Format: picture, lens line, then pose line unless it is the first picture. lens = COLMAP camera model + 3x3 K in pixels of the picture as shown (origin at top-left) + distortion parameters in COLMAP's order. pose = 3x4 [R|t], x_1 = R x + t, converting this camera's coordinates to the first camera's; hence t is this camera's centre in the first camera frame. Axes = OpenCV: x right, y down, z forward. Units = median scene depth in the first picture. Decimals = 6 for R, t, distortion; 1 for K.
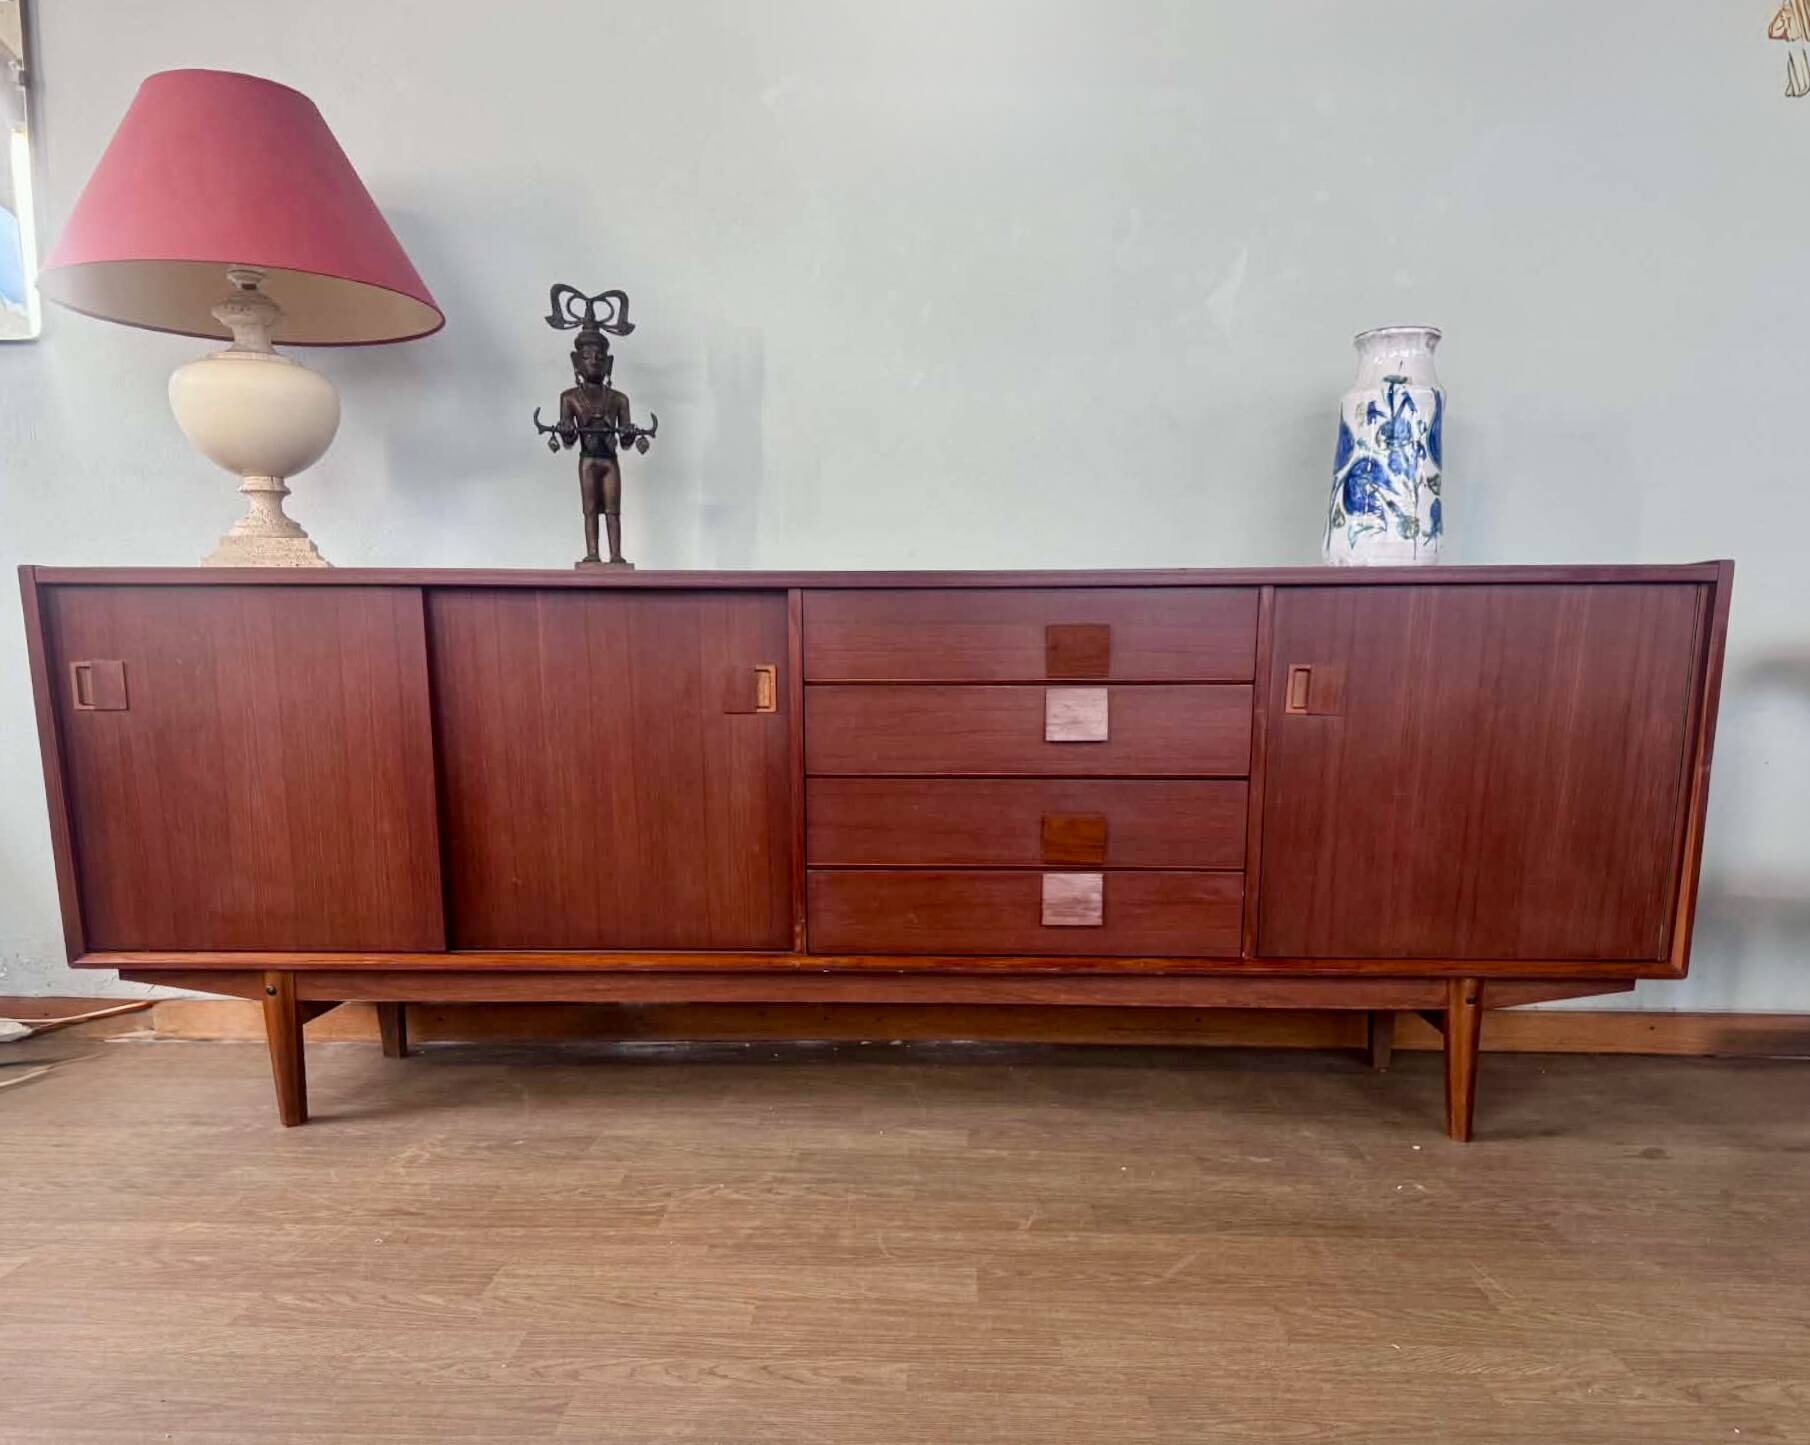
lens RADIAL K [[1479.6, 0, 907.7], [0, 1479.6, 978.9], [0, 0, 1]] dist [0.026536, -0.013888]
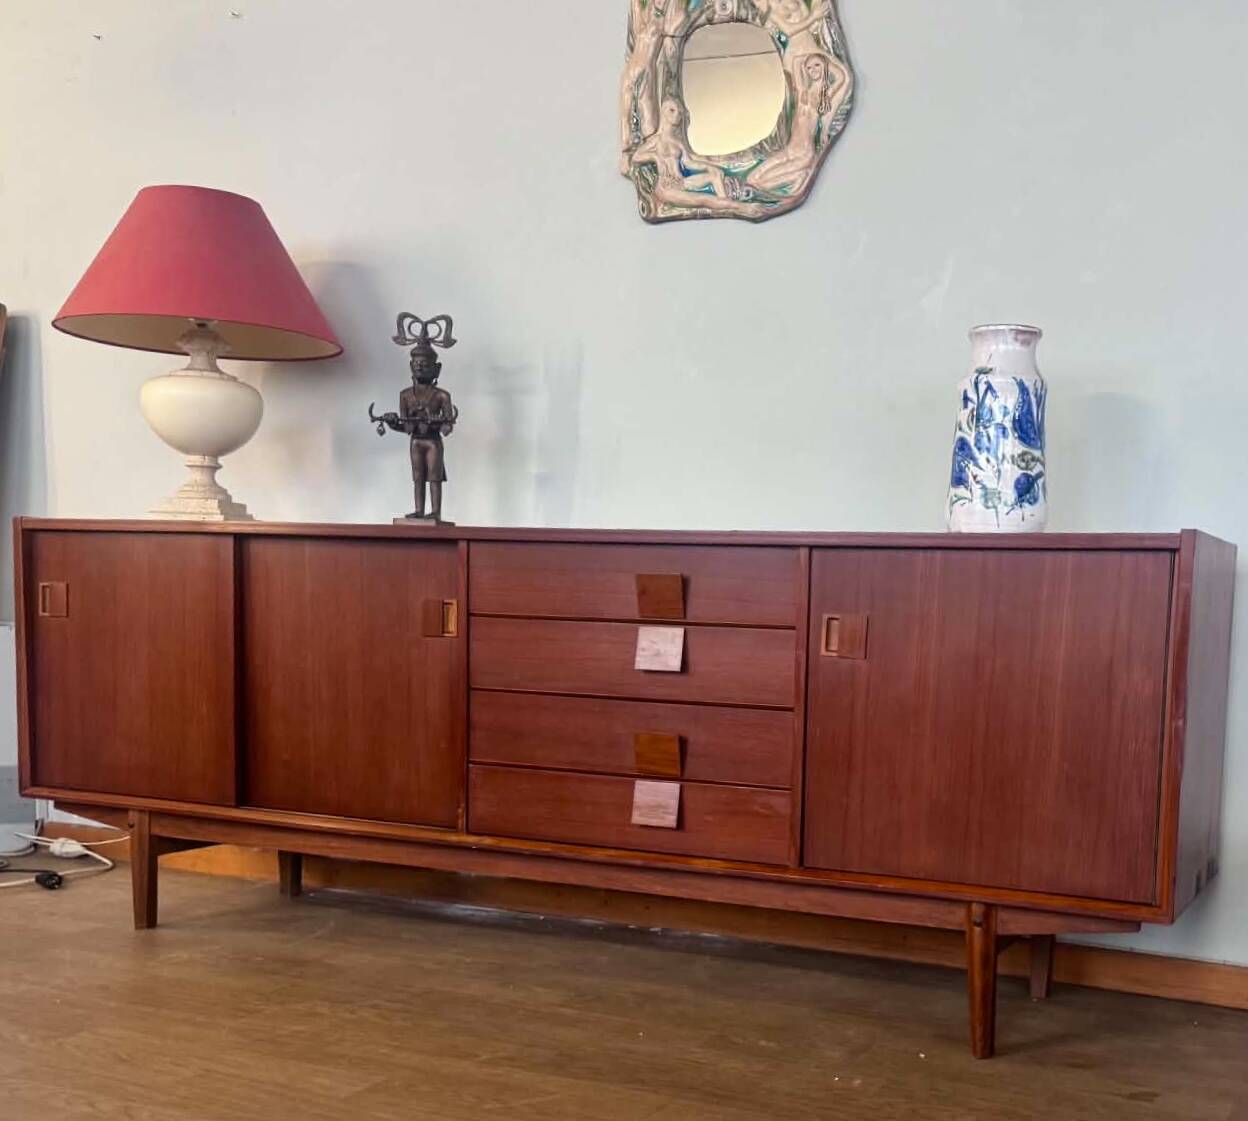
lens RADIAL K [[1483.8, 0, 815.0], [0, 1483.8, 753.1], [0, 0, 1]] dist [0.030068, 0.000000]
pose [[0.934581, 0.067090, -0.349368, 0.637287], [-0.106568, 0.989756, -0.095009, 0.005370], [0.339415, 0.126025, 0.932156, -0.059553]]
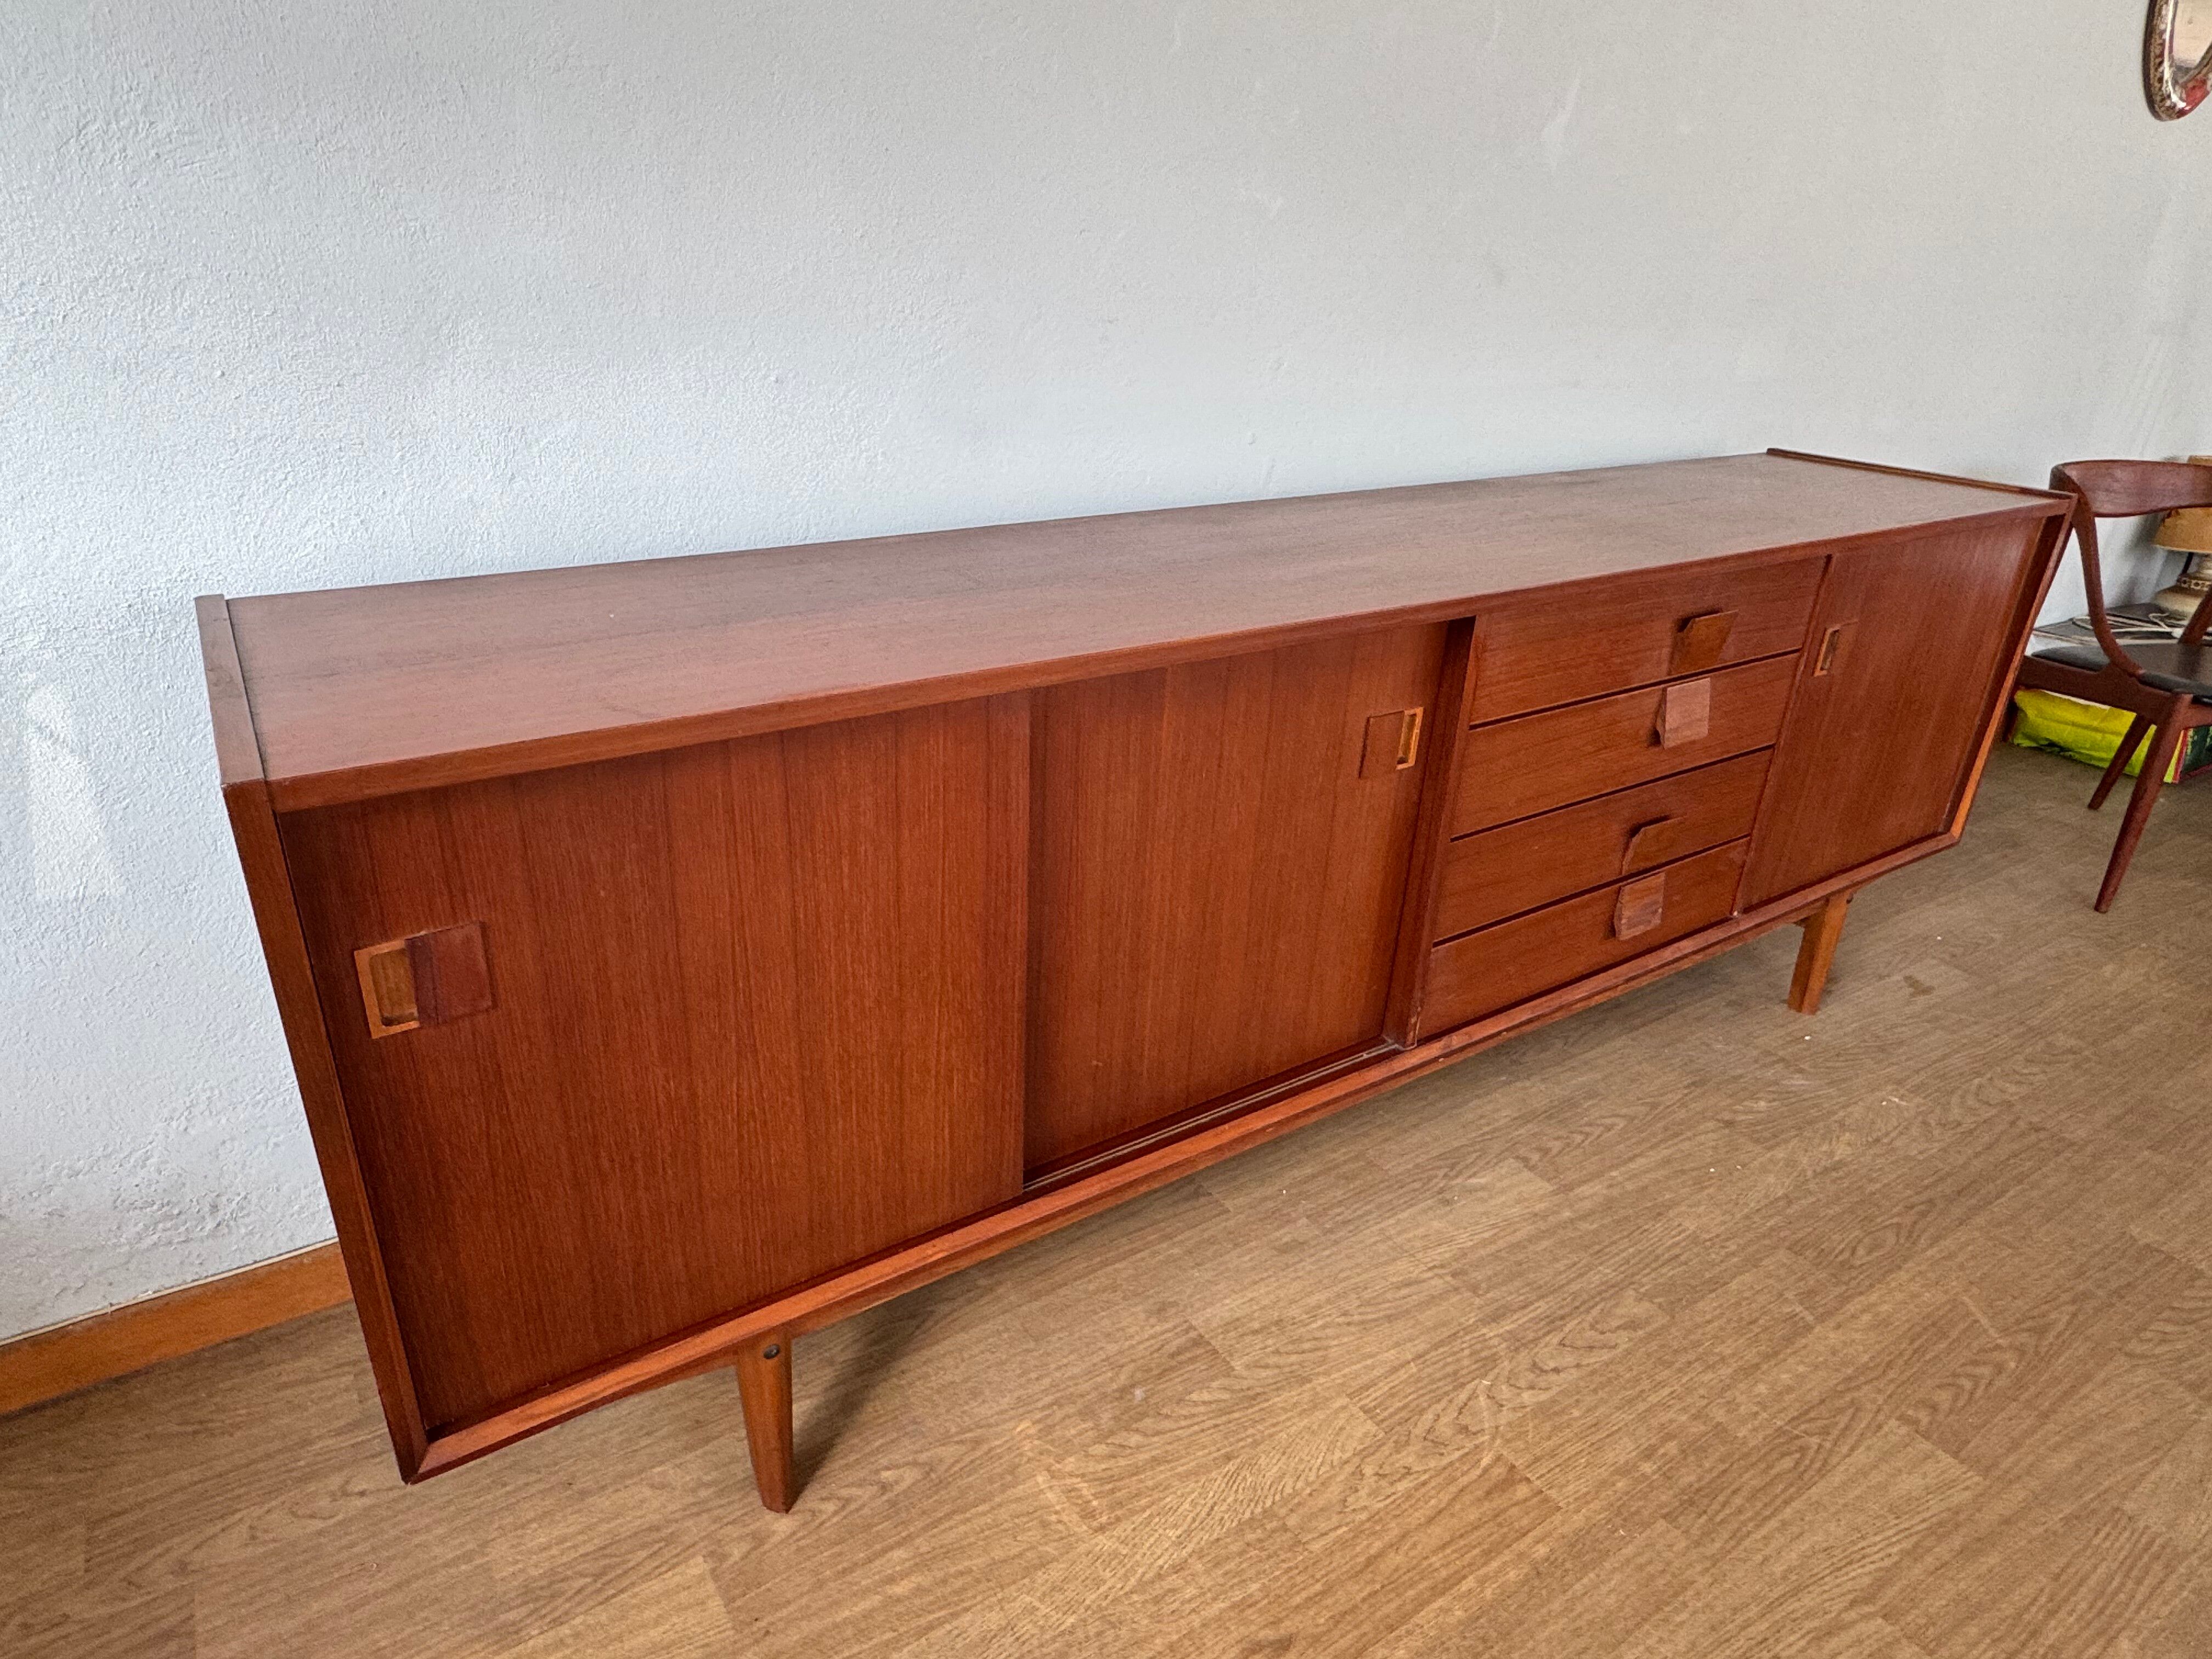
lens RADIAL K [[1317.4, 0, 1094.5], [0, 1317.4, 832.3], [0, 0, 1]] dist [0.002894, -0.009355]
pose [[0.816541, -0.212507, 0.536751, -0.579383], [0.086848, 0.964419, 0.249709, -0.324367], [-0.570718, -0.157282, 0.805943, 0.550380]]
